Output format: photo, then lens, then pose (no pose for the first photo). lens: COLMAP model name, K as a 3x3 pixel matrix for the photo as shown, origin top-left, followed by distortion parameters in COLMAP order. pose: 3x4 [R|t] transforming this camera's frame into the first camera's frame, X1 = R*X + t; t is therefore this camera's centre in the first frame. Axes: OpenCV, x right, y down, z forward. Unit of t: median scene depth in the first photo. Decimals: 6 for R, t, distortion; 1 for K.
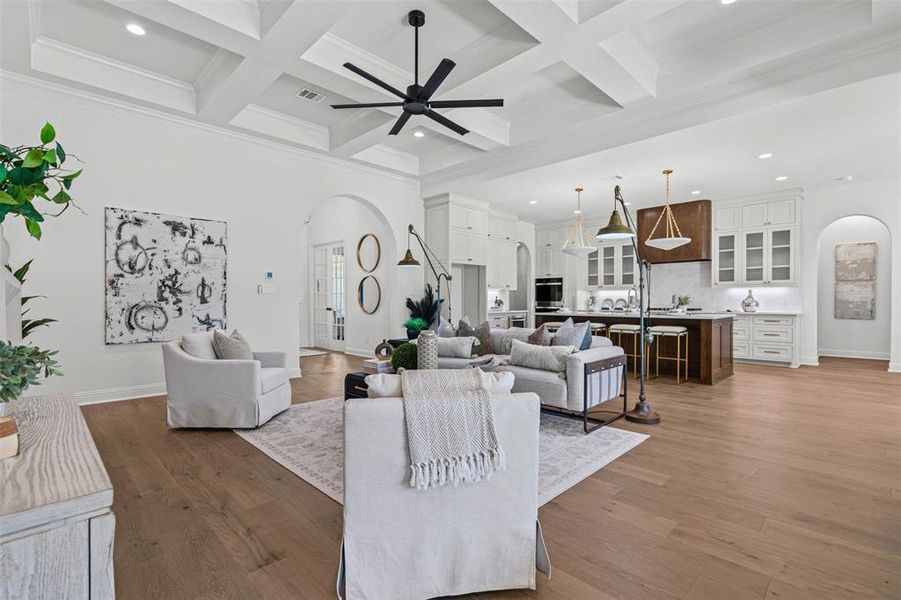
lens RADIAL K [[416.6, 0, 453.0], [0, 416.6, 302.2], [0, 0, 1]] dist [-0.001786, 0.001685]
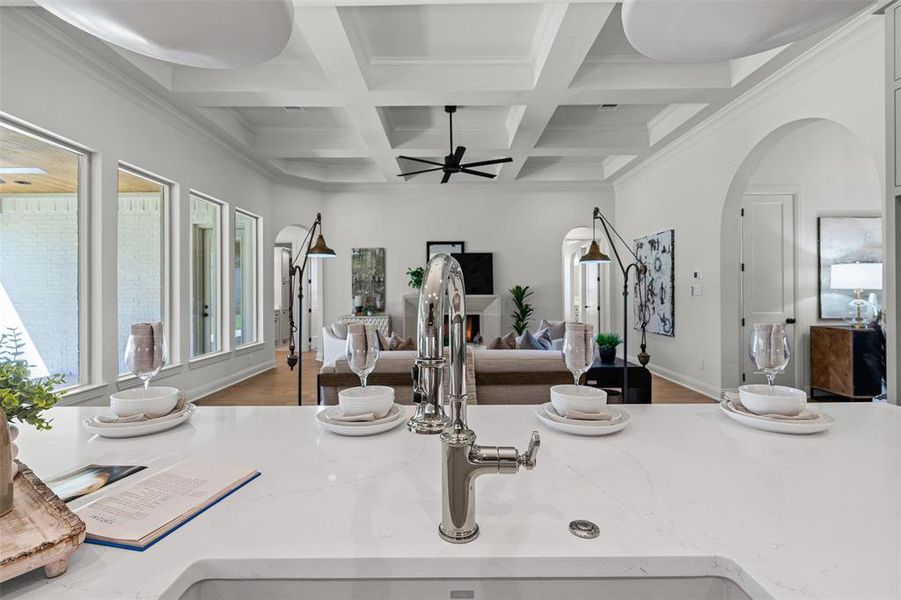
lens RADIAL K [[416.6, 0, 454.4], [0, 416.6, 295.8], [0, 0, 1]] dist [-0.001786, 0.001685]
pose [[-0.700816, 0.010294, -0.713268, 0.637899], [0.004036, 0.999937, 0.010466, -0.034851], [0.713331, 0.004456, -0.700813, 1.391656]]
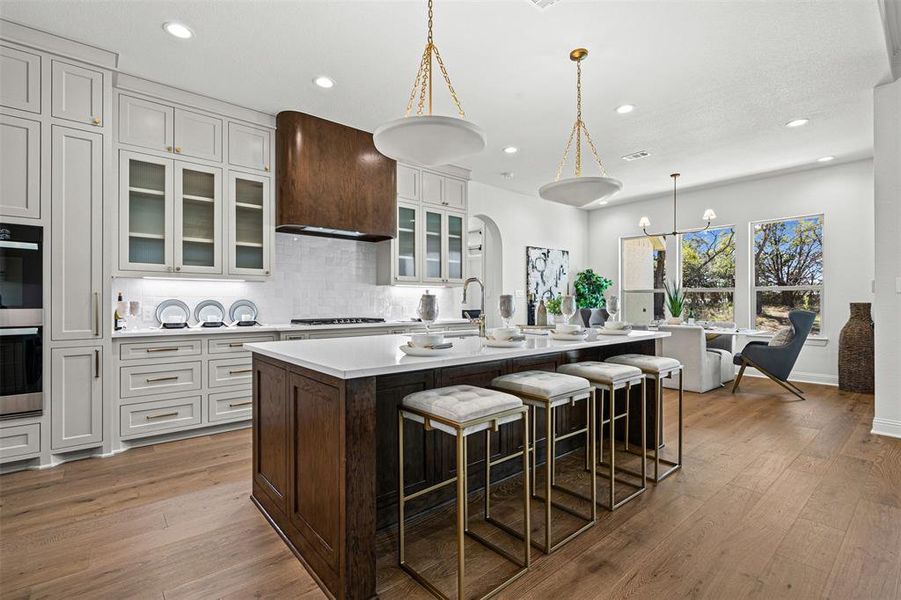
lens RADIAL K [[416.6, 0, 448.1], [0, 416.6, 299.5], [0, 0, 1]] dist [-0.001786, 0.001685]
pose [[0.073686, 0.007947, 0.997250, -0.007932], [0.003974, 0.999958, -0.008262, -0.009827], [-0.997274, 0.004572, 0.073652, 1.304648]]
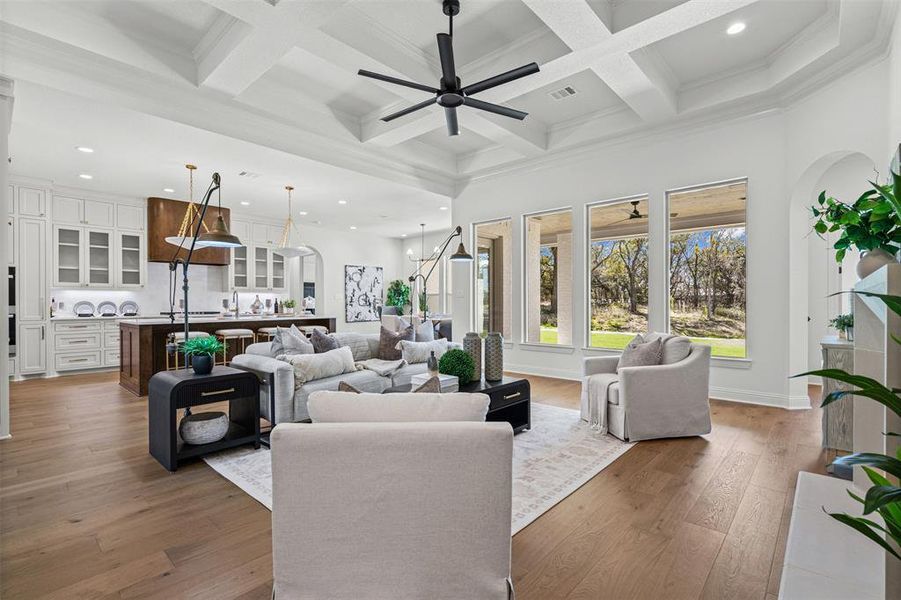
lens RADIAL K [[416.6, 0, 451.1], [0, 416.6, 301.9], [0, 0, 1]] dist [-0.001786, 0.001685]
pose [[-0.051356, 0.003297, 0.998675, -0.714927], [0.006722, 0.999973, -0.002955, -0.003369], [-0.998658, 0.006562, -0.051377, 0.729711]]
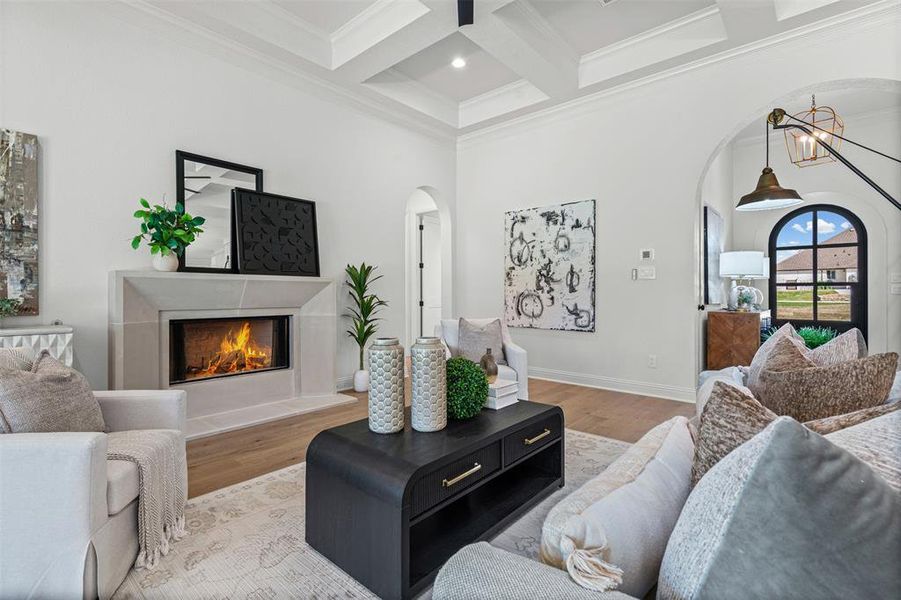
lens RADIAL K [[416.6, 0, 449.7], [0, 416.6, 296.9], [0, 0, 1]] dist [-0.001786, 0.001685]
pose [[0.069399, 0.007508, -0.997561, 0.316104], [-0.004484, 0.999964, 0.007214, 0.007581], [0.997579, 0.003972, 0.069430, 0.654454]]
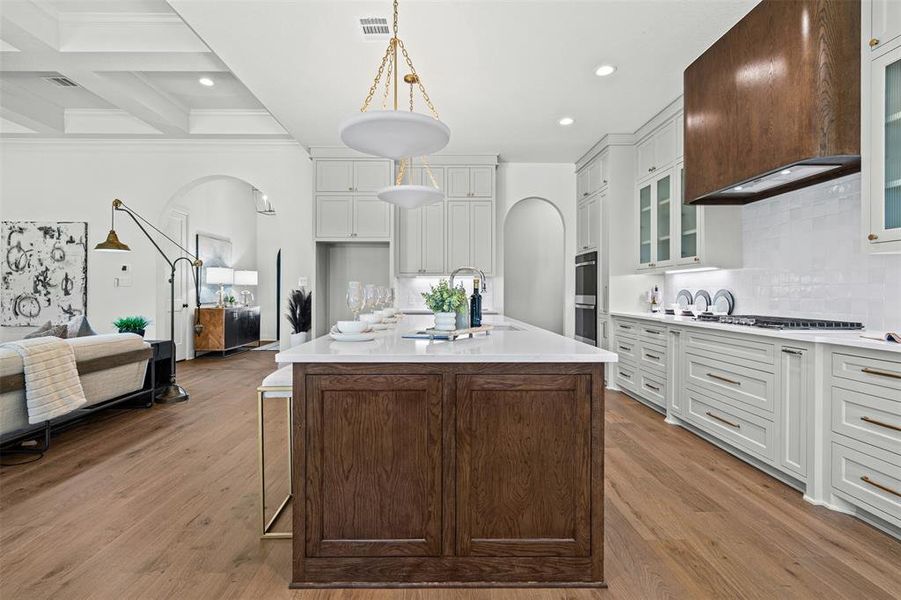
lens RADIAL K [[416.6, 0, 432.3], [0, 416.6, 291.0], [0, 0, 1]] dist [-0.001786, 0.001685]
pose [[0.710849, 0.000365, -0.703344, 0.921021], [-0.005387, 0.999973, -0.004925, -0.008645], [0.703324, 0.007290, 0.710832, 0.885238]]
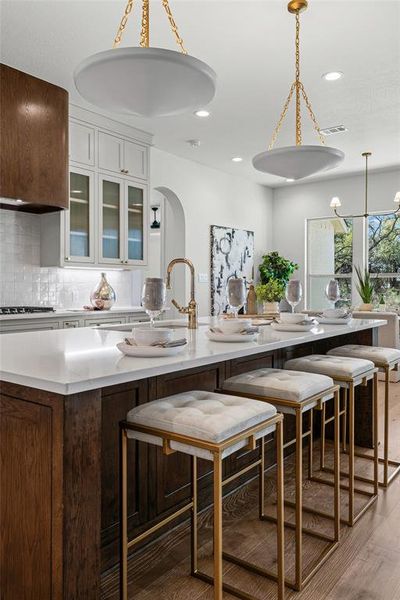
lens RADIAL K [[460.7, 0, 198.7], [0, 460.7, 286.0], [0, 0, 1]] dist [0.013473, -0.001369]
pose [[-0.130526, 0.004724, 0.991434, 0.037573], [0.003632, 0.999984, -0.004287, -0.010184], [-0.991438, 0.003041, -0.130541, 1.360311]]
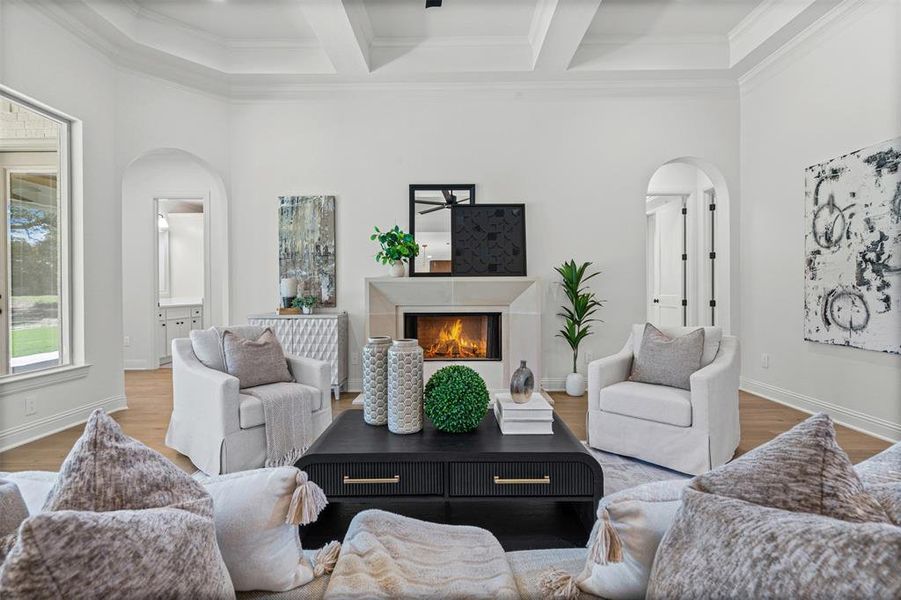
lens RADIAL K [[416.6, 0, 449.4], [0, 416.6, 294.4], [0, 0, 1]] dist [-0.001786, 0.001685]
pose [[-0.709581, 0.011809, -0.704525, 0.188252], [0.003078, 0.999902, 0.013660, 0.000310], [0.704617, 0.007525, -0.709547, 0.940901]]
